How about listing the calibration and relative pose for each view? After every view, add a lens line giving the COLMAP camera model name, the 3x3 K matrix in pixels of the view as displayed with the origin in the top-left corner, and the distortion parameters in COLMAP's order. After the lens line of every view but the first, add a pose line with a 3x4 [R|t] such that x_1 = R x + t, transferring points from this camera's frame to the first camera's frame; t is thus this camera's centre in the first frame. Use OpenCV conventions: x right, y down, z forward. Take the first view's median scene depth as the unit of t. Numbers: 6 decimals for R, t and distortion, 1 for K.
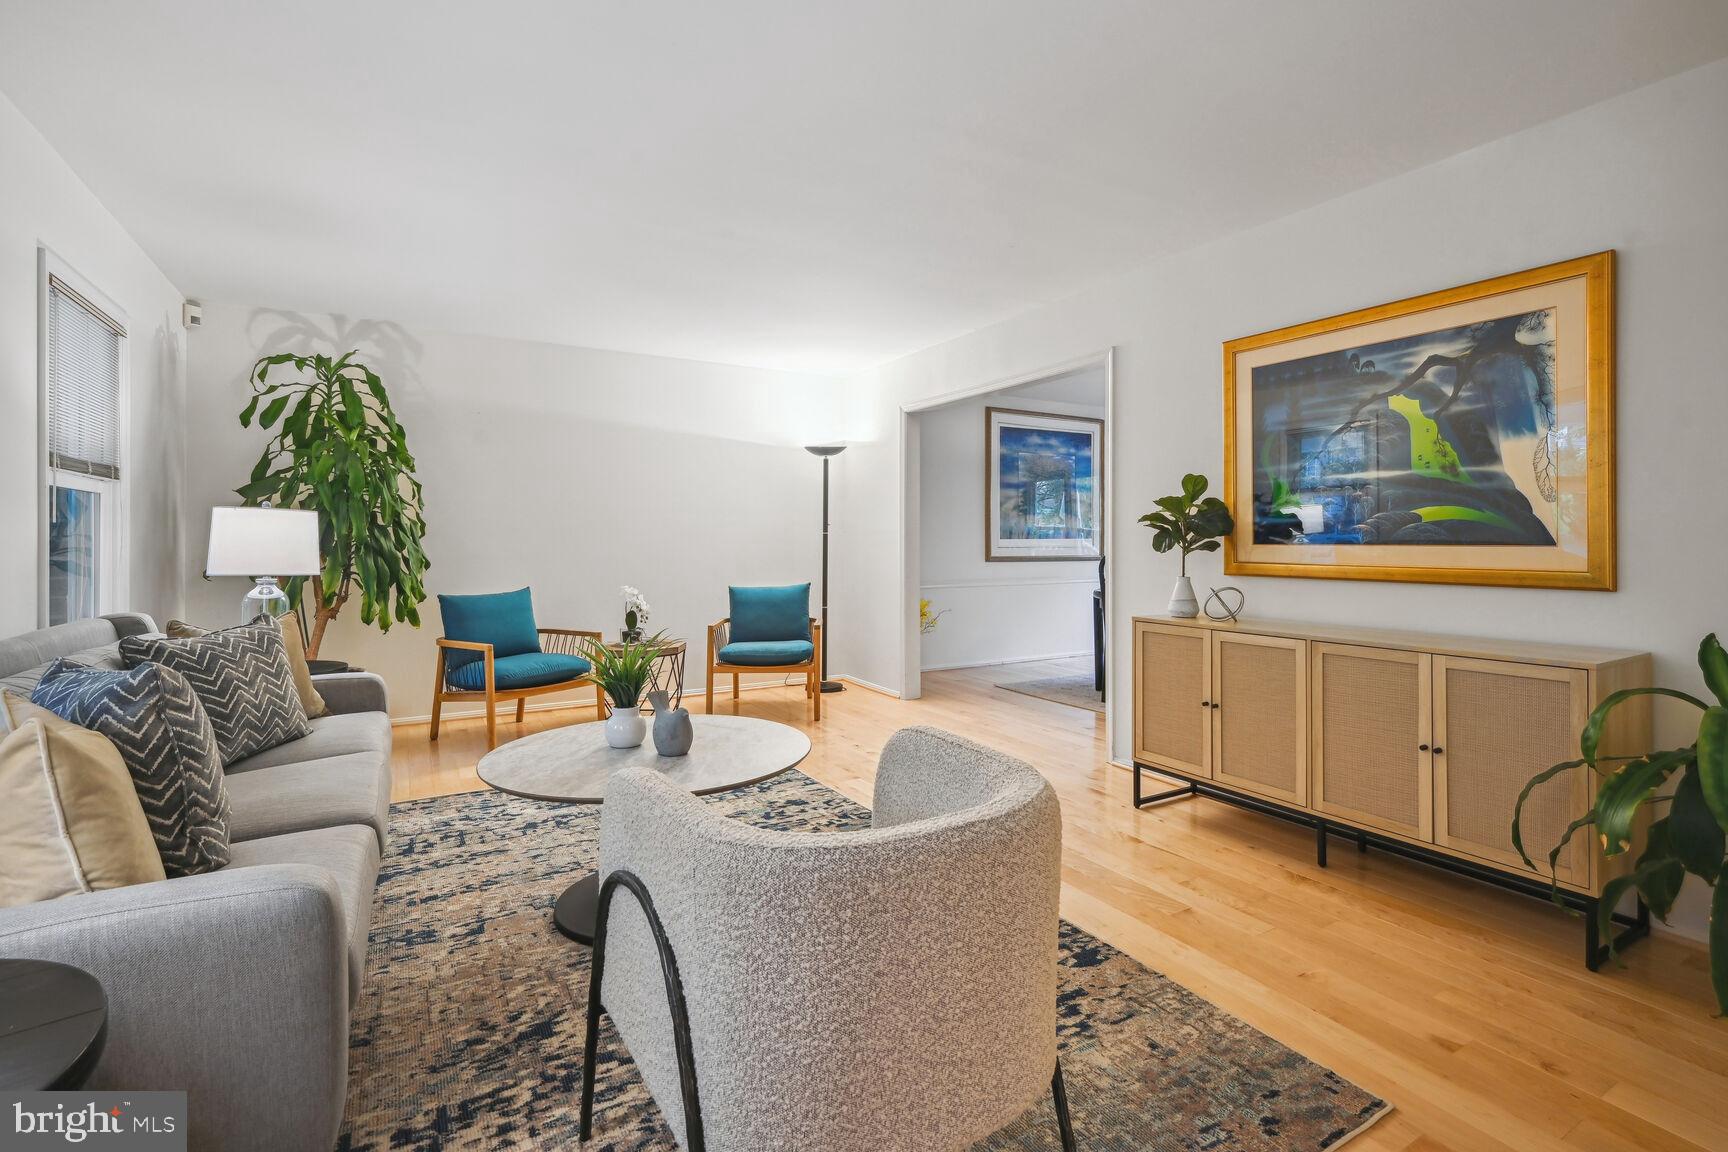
lens RADIAL K [[790.3, 0, 870.3], [0, 790.3, 539.0], [0, 0, 1]] dist [0.000528, -0.000146]
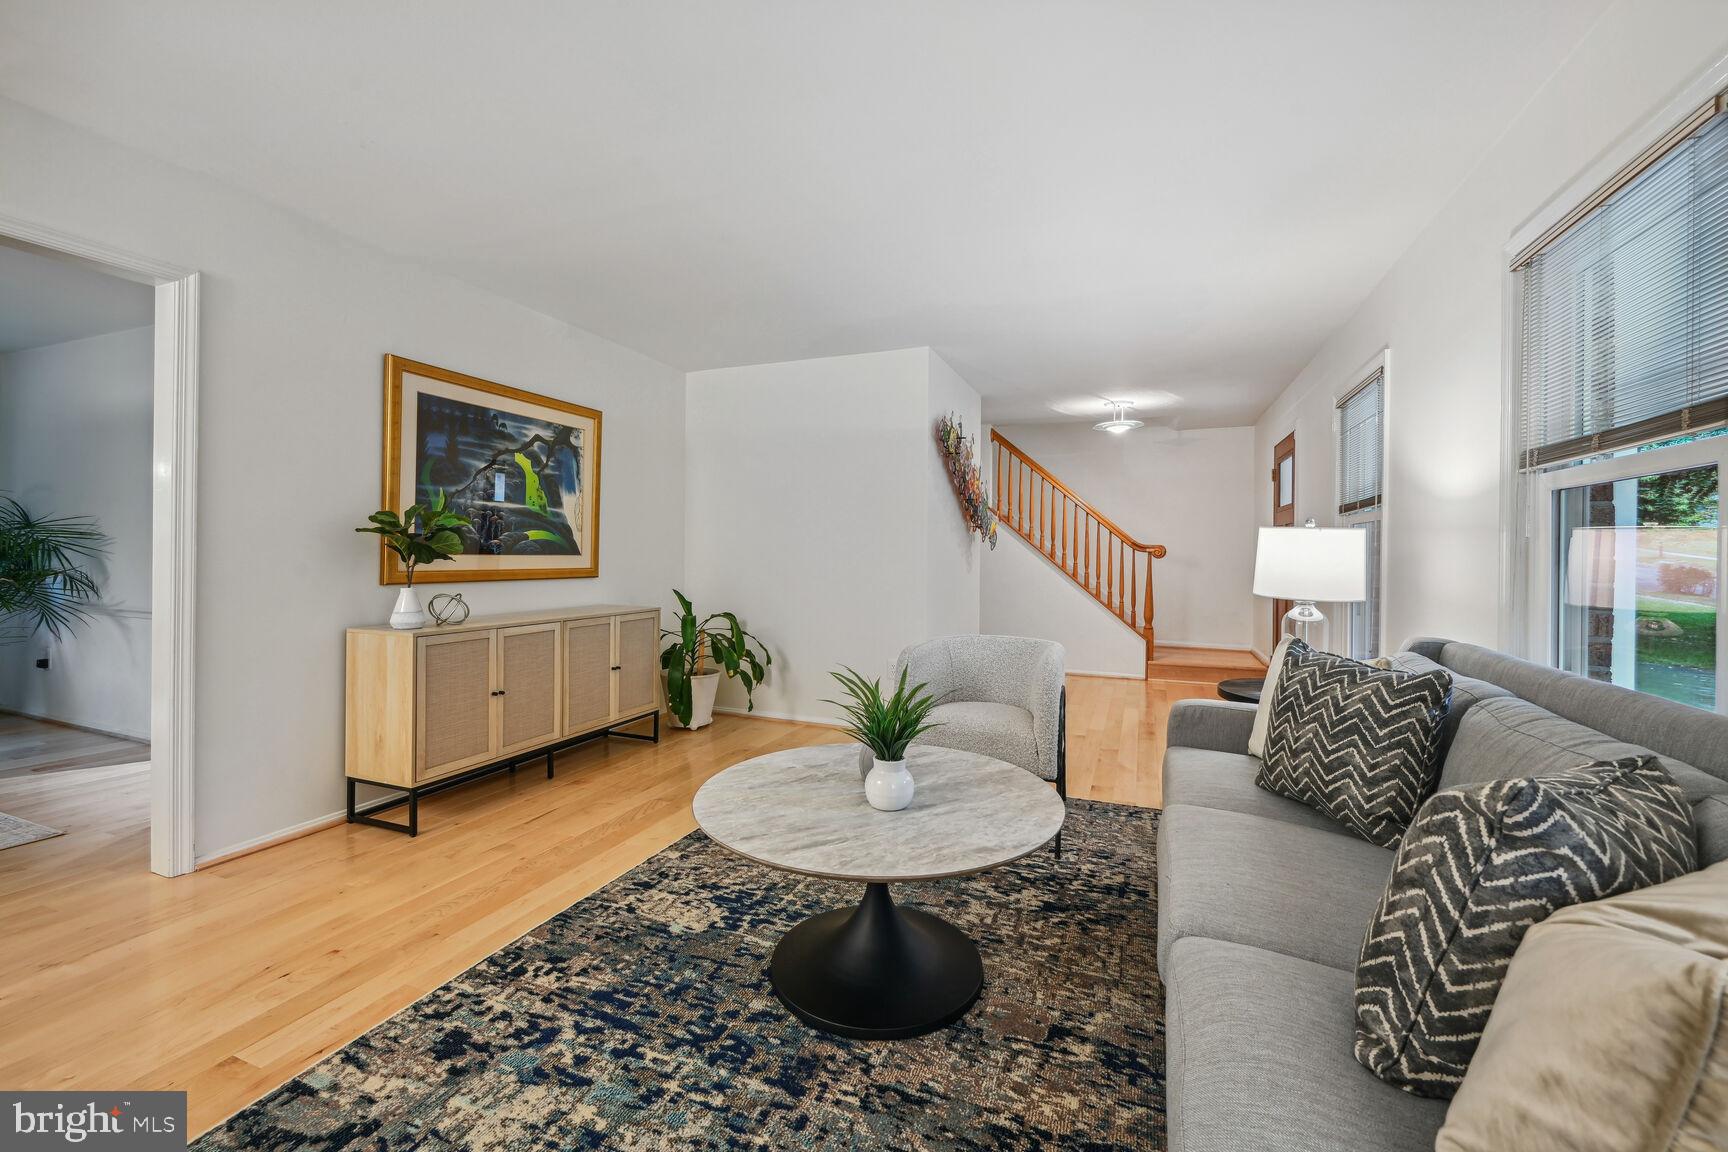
lens RADIAL K [[693.7, 0, 862.1], [0, 693.7, 566.3], [0, 0, 1]] dist [-0.001561, -0.000140]
pose [[-0.603373, -0.017725, 0.797262, -0.705705], [-0.009894, 0.999842, 0.014741, 0.002631], [-0.797398, 0.001006, -0.603453, 1.196707]]
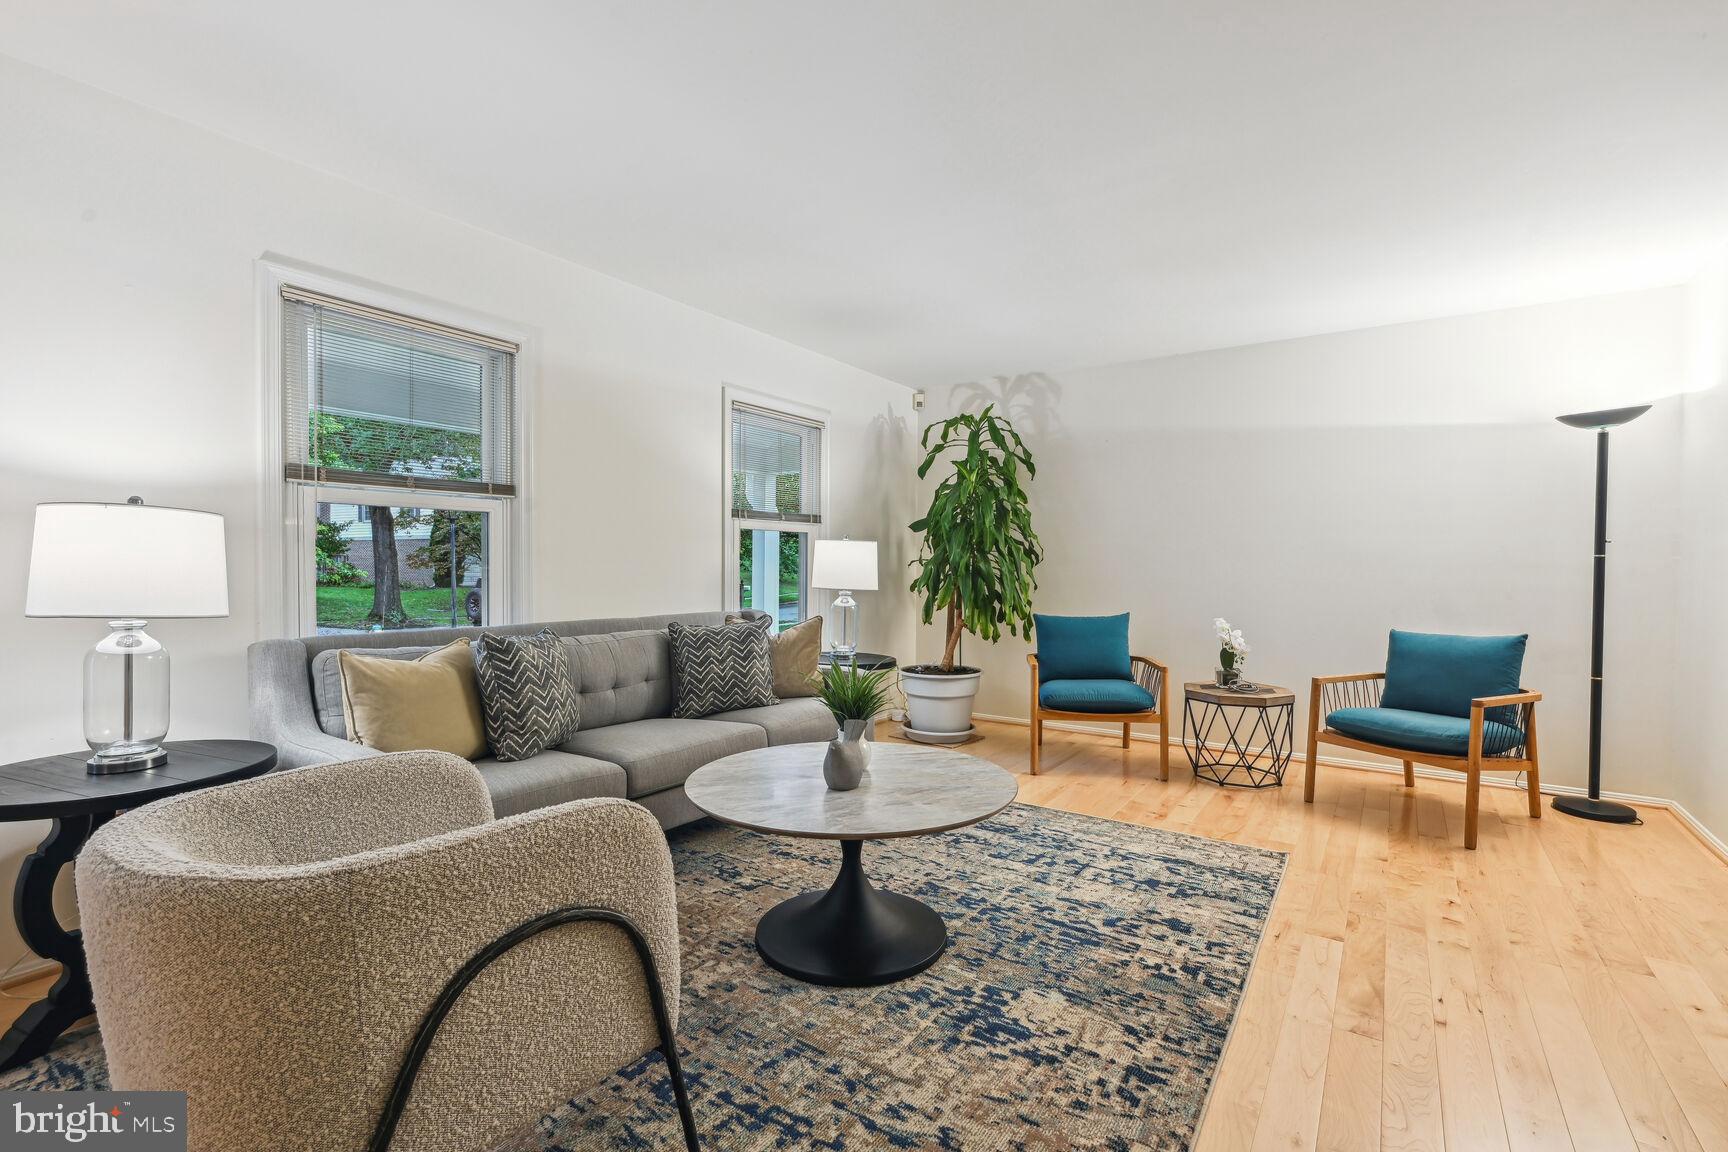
lens RADIAL K [[767.8, 0, 879.5], [0, 767.8, 580.5], [0, 0, 1]] dist [-0.000174, -0.000383]
pose [[0.432499, 0.021576, -0.901376, 0.471206], [-0.004333, 0.999752, 0.021851, 0.002204], [0.901624, -0.005545, 0.432485, 0.506750]]
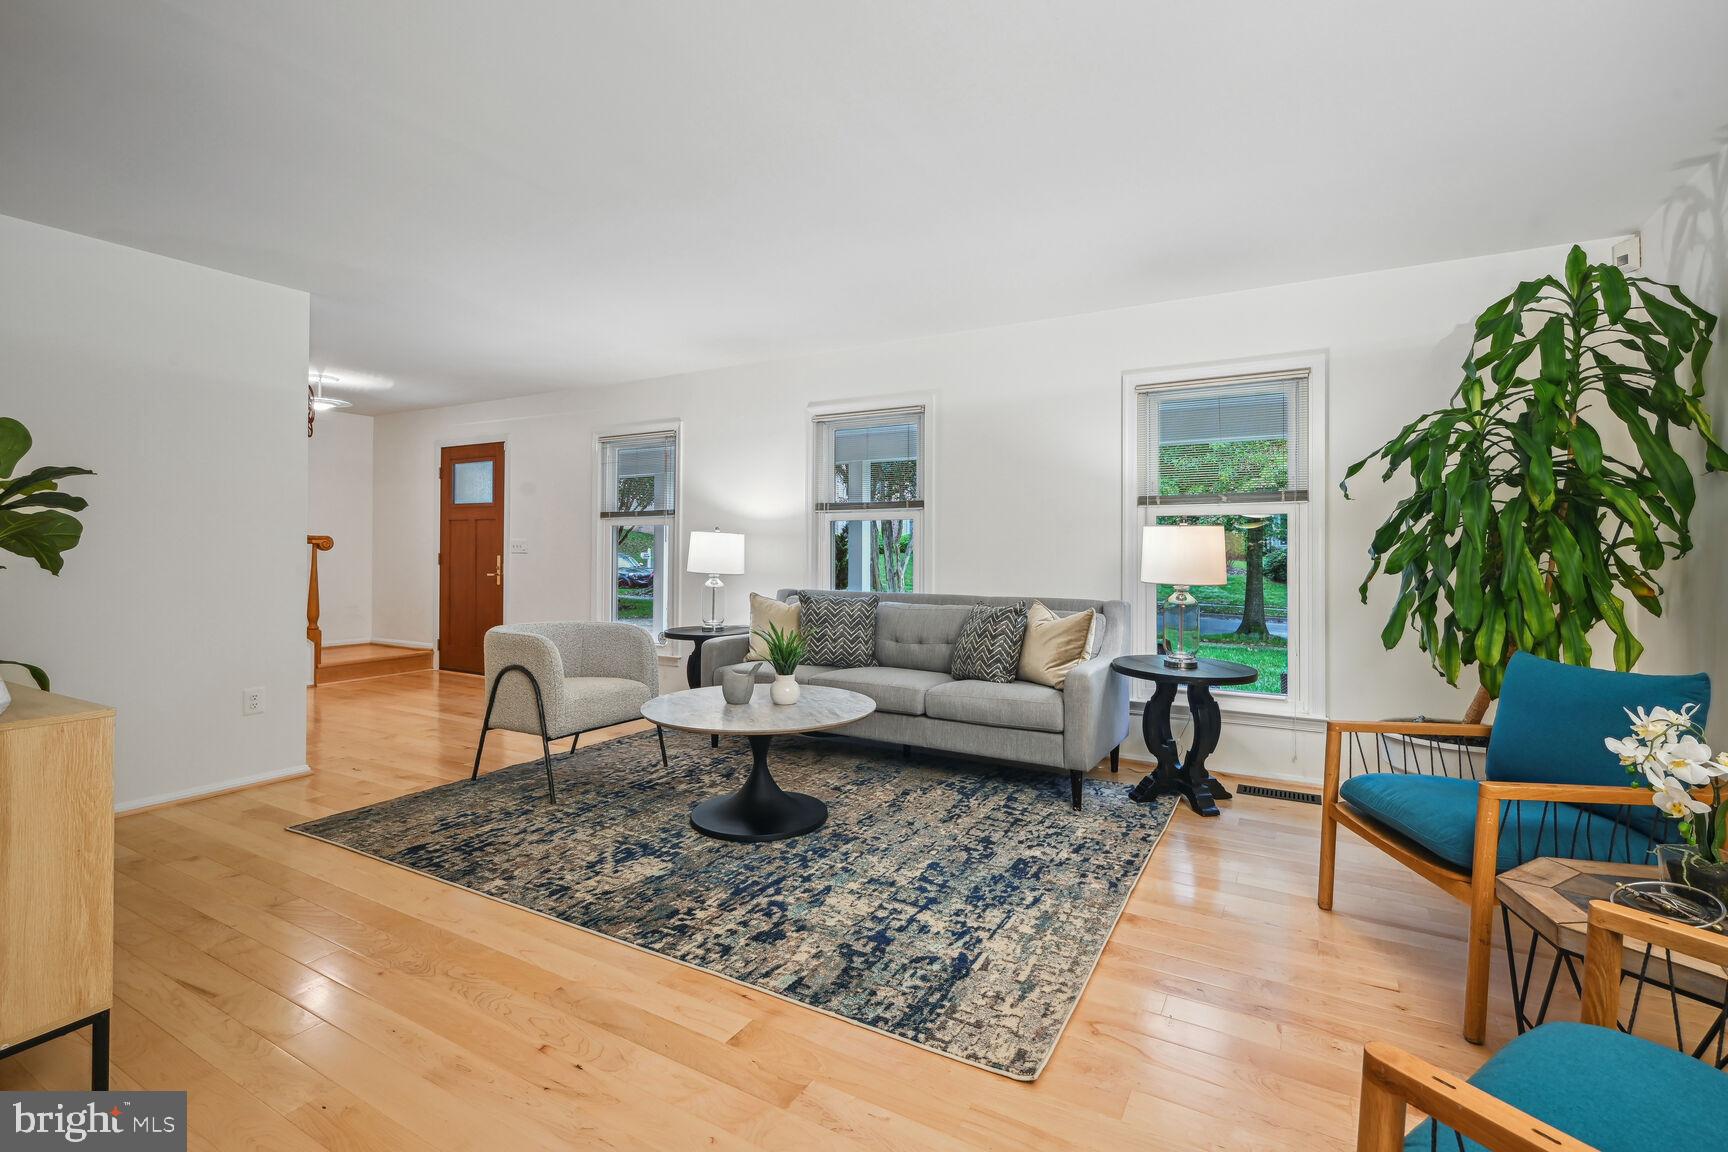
lens RADIAL K [[790.3, 0, 870.3], [0, 790.3, 539.0], [0, 0, 1]] dist [0.000528, -0.000146]
pose [[-0.869313, -0.008600, -0.494187, 0.191995], [-0.000949, 0.999876, -0.015731, 0.002001], [0.494261, -0.013206, -0.869213, 1.850130]]
